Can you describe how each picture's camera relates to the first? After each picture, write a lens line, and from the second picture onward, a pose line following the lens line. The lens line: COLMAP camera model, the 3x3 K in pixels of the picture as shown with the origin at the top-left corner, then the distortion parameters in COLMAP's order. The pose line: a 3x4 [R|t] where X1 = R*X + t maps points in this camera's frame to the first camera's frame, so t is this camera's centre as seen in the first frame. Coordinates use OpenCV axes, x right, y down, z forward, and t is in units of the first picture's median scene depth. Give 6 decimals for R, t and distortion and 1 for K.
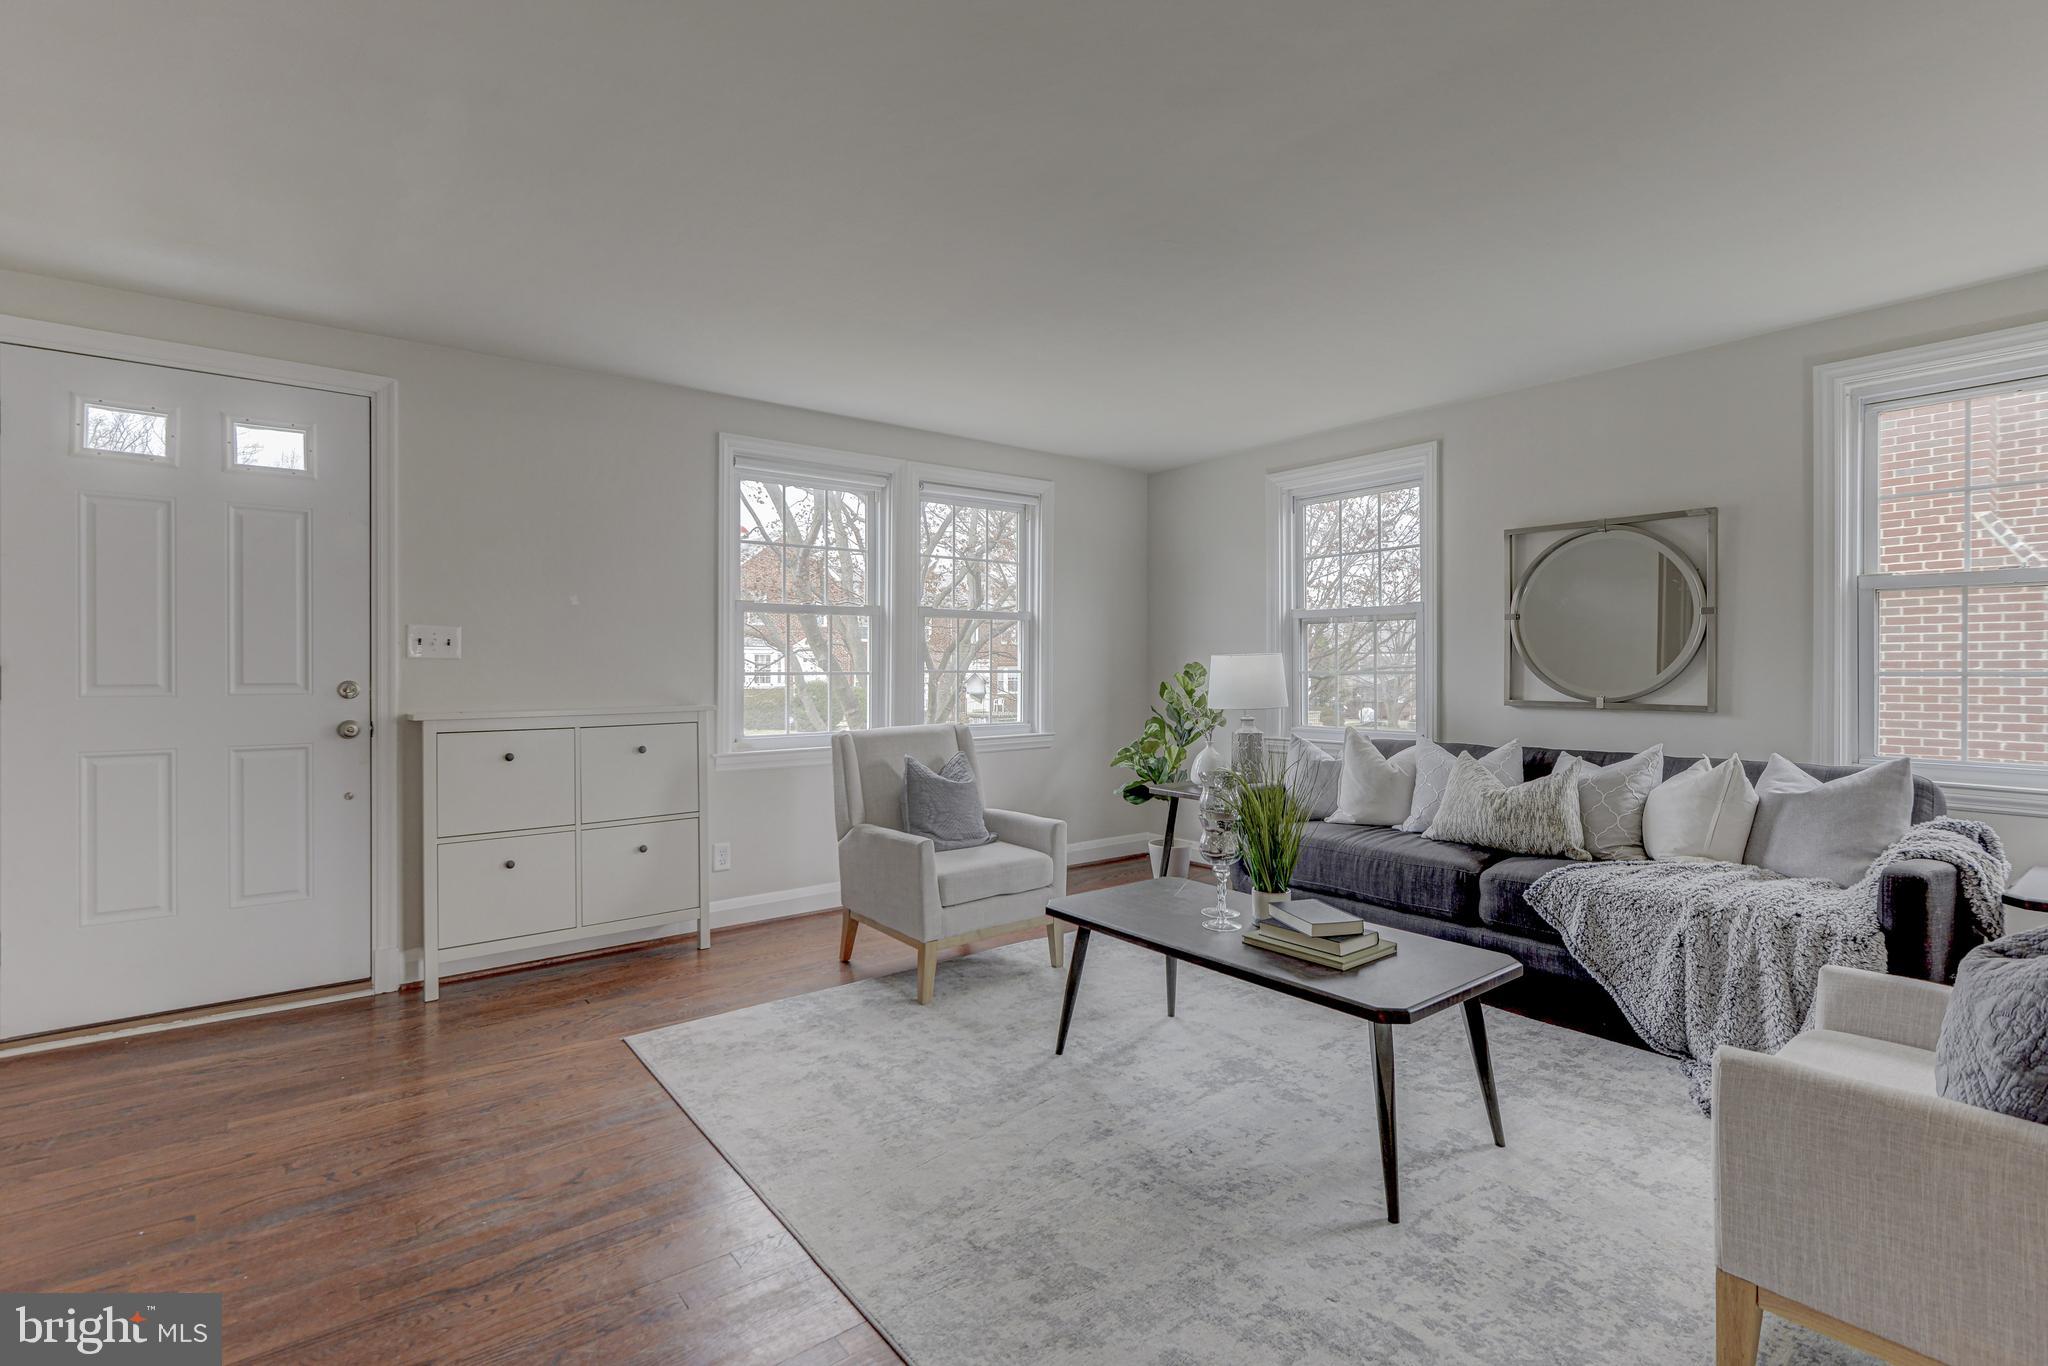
lens RADIAL K [[929.6, 0, 1021.9], [0, 929.6, 672.3], [0, 0, 1]] dist [0.001843, -0.006915]
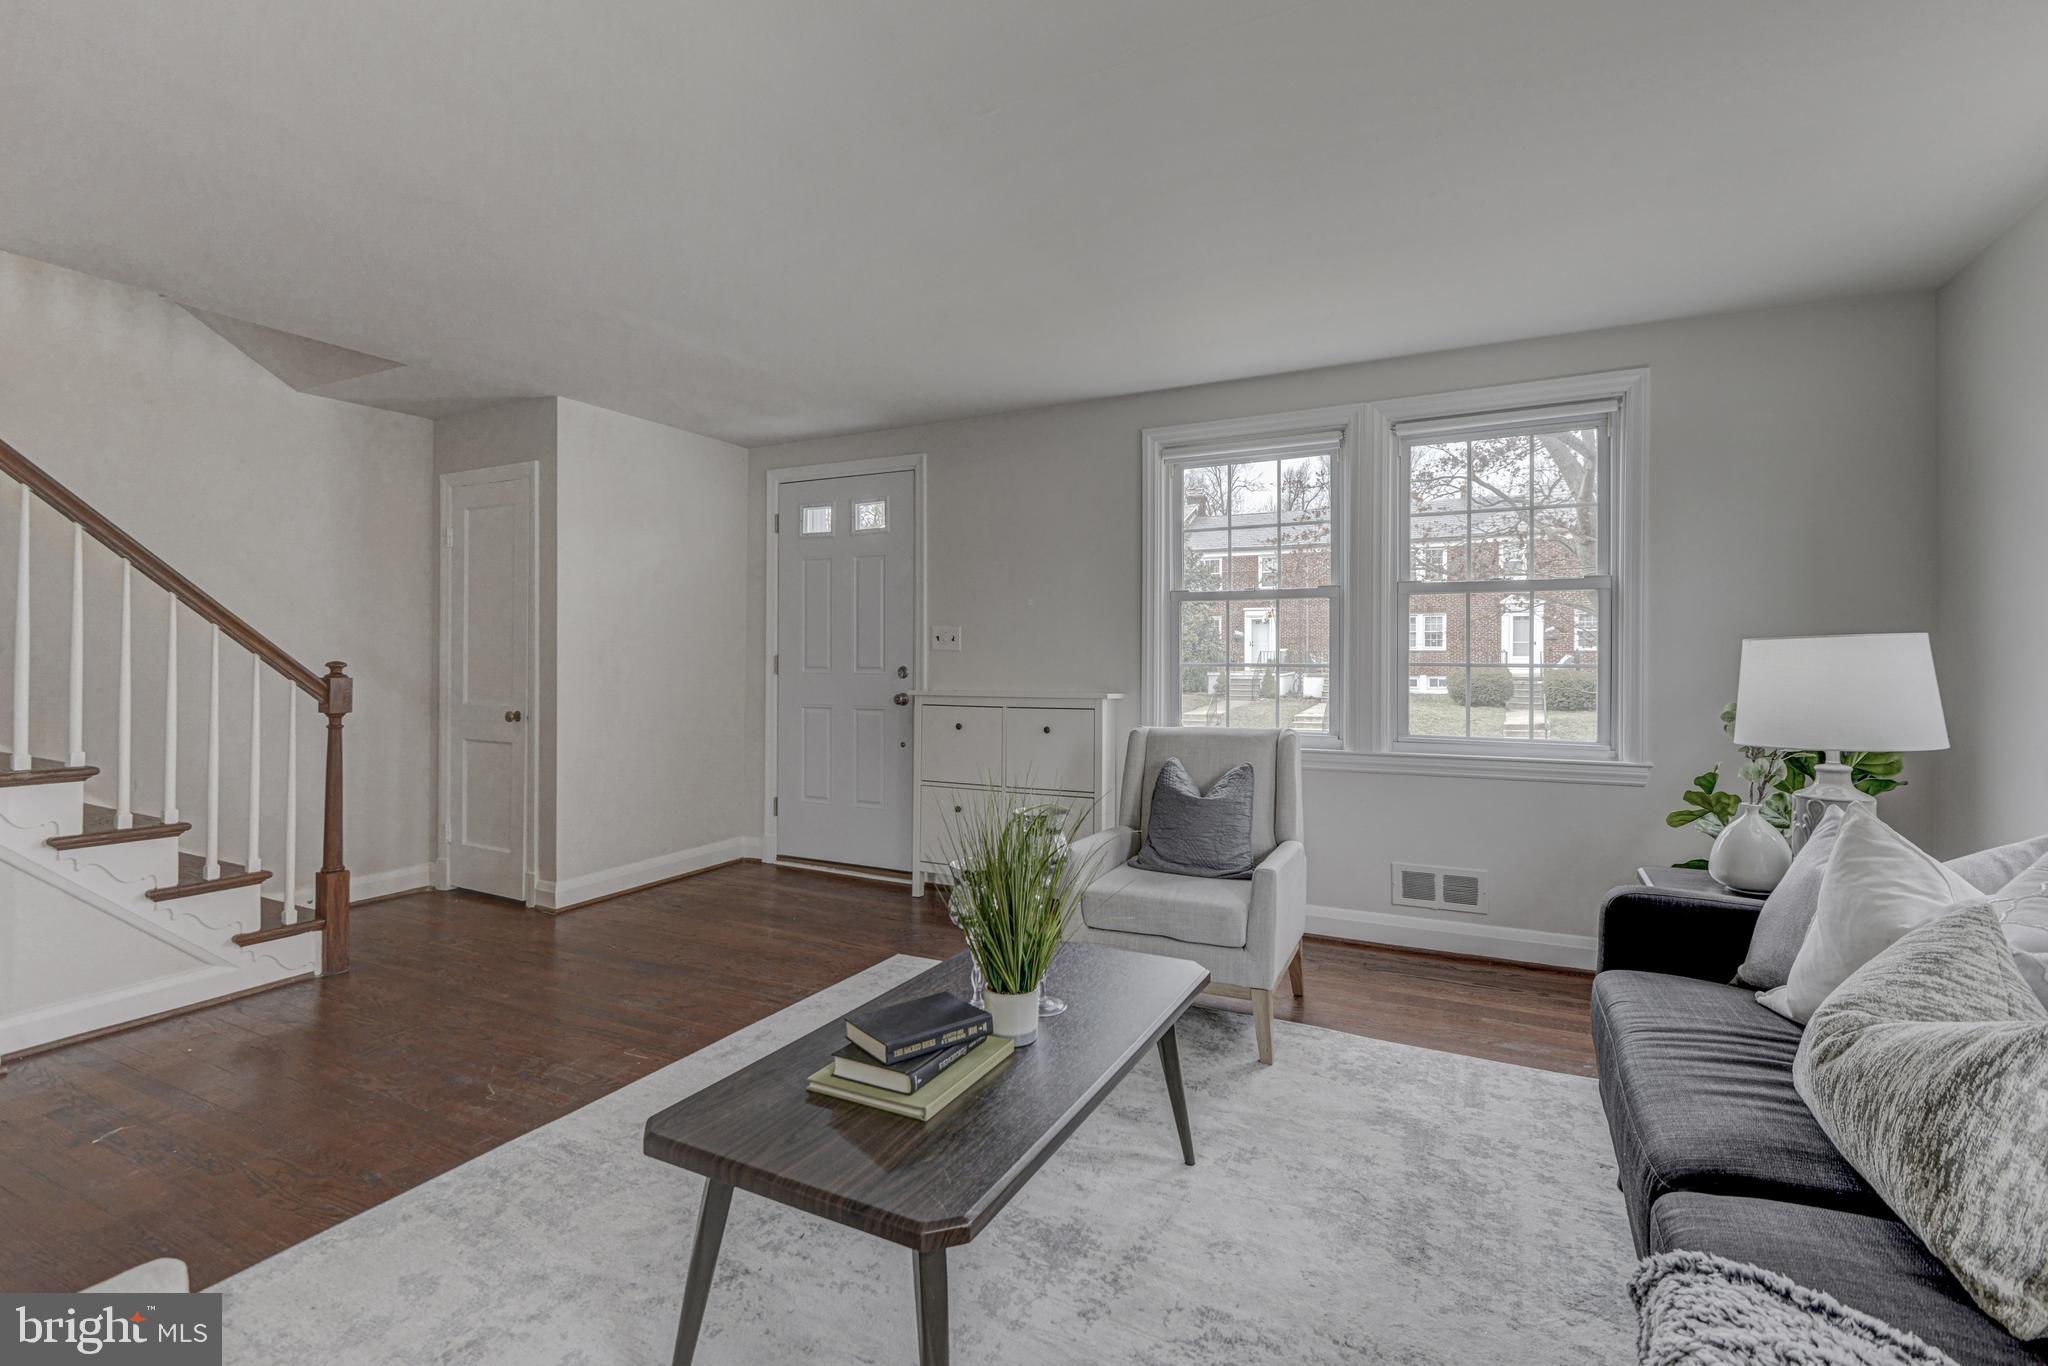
lens RADIAL K [[935.3, 0, 1019.3], [0, 935.3, 645.9], [0, 0, 1]] dist [0.000752, -0.000220]
pose [[0.414774, -0.007430, -0.909894, 0.765099], [-0.006703, 0.999915, -0.011220, -0.007922], [0.909900, 0.010753, 0.414689, 0.606289]]
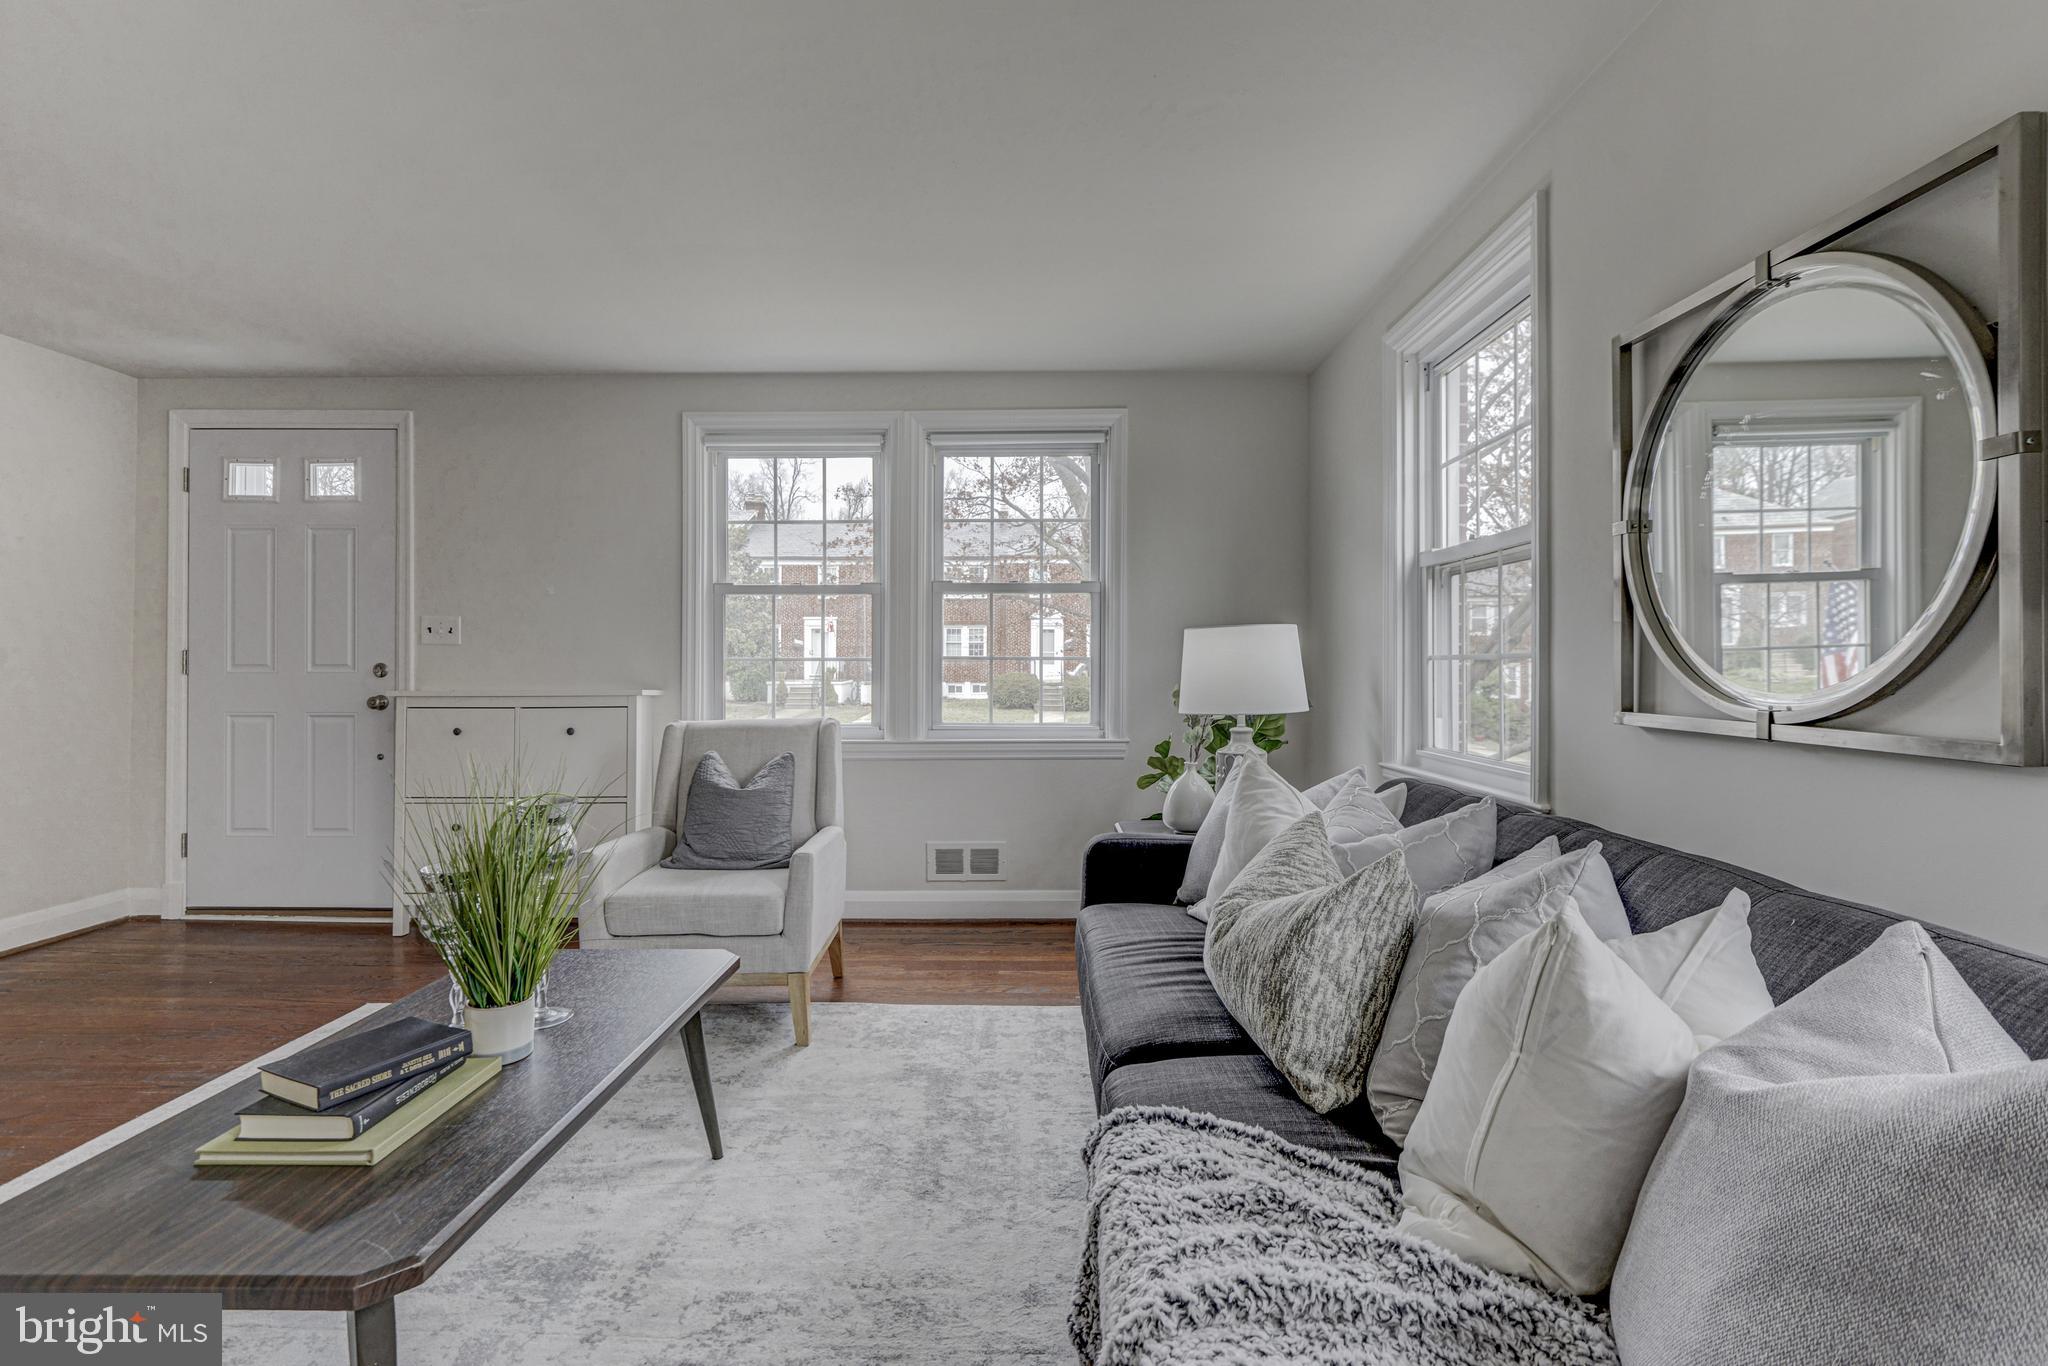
lens RADIAL K [[932.2, 0, 1020.5], [0, 932.2, 660.4], [0, 0, 1]] dist [0.015198, -0.012026]
pose [[0.778726, -0.001570, -0.627362, 0.776900], [-0.004031, 0.999964, -0.007506, 0.012927], [0.627351, 0.008374, 0.778691, 0.621664]]
